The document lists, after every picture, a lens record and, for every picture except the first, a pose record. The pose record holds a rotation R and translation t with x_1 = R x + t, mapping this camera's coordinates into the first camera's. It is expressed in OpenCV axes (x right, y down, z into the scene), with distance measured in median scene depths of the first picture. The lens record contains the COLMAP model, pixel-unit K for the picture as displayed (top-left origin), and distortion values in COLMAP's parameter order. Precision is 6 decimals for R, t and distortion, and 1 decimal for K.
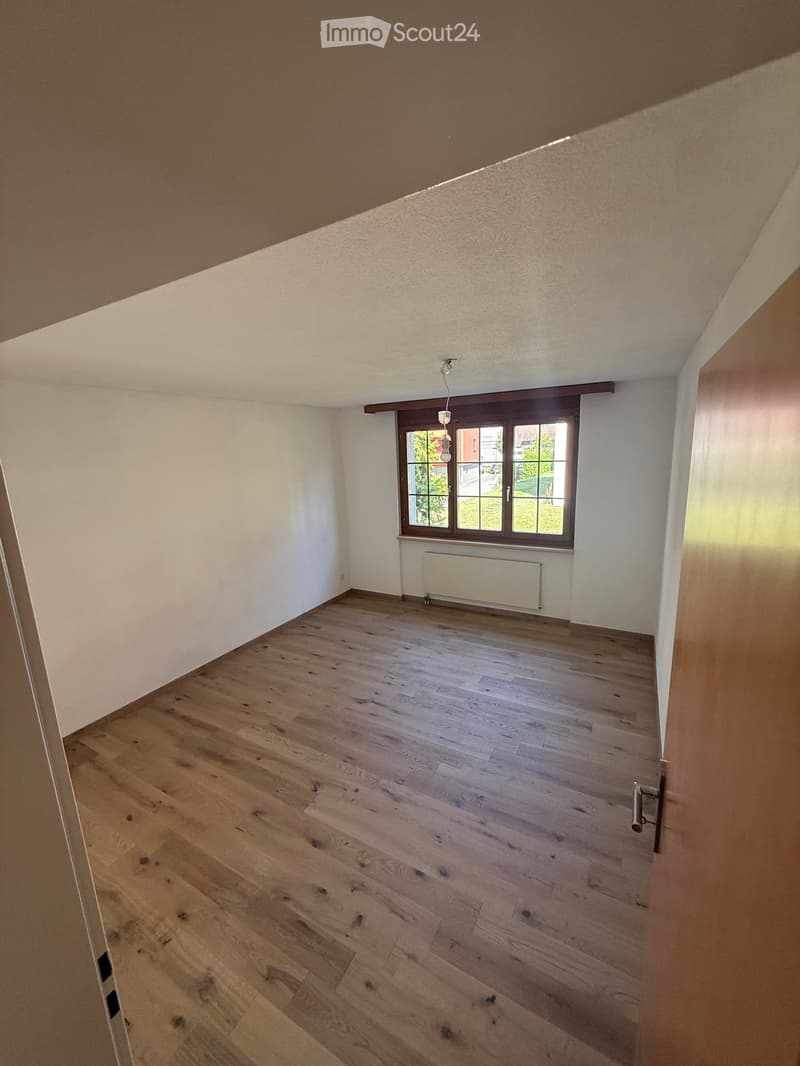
lens RADIAL K [[425.8, 0, 400.0], [0, 425.8, 533.0], [0, 0, 1]] dist [0.000776, 0.000118]
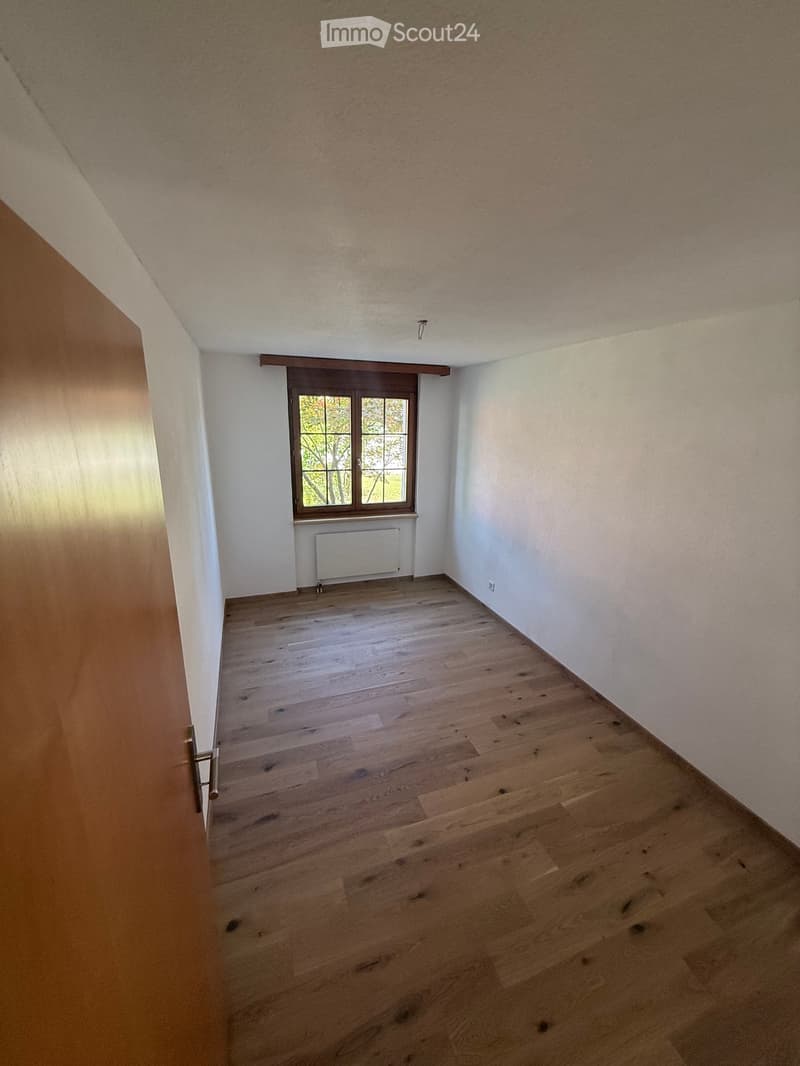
lens RADIAL K [[425.8, 0, 400.0], [0, 425.8, 533.0], [0, 0, 1]] dist [0.000776, 0.000118]
pose [[0.665723, -0.151600, 0.730637, -0.471055], [0.107318, 0.988417, 0.107304, -0.036409], [-0.738441, 0.006976, 0.674282, 0.268749]]
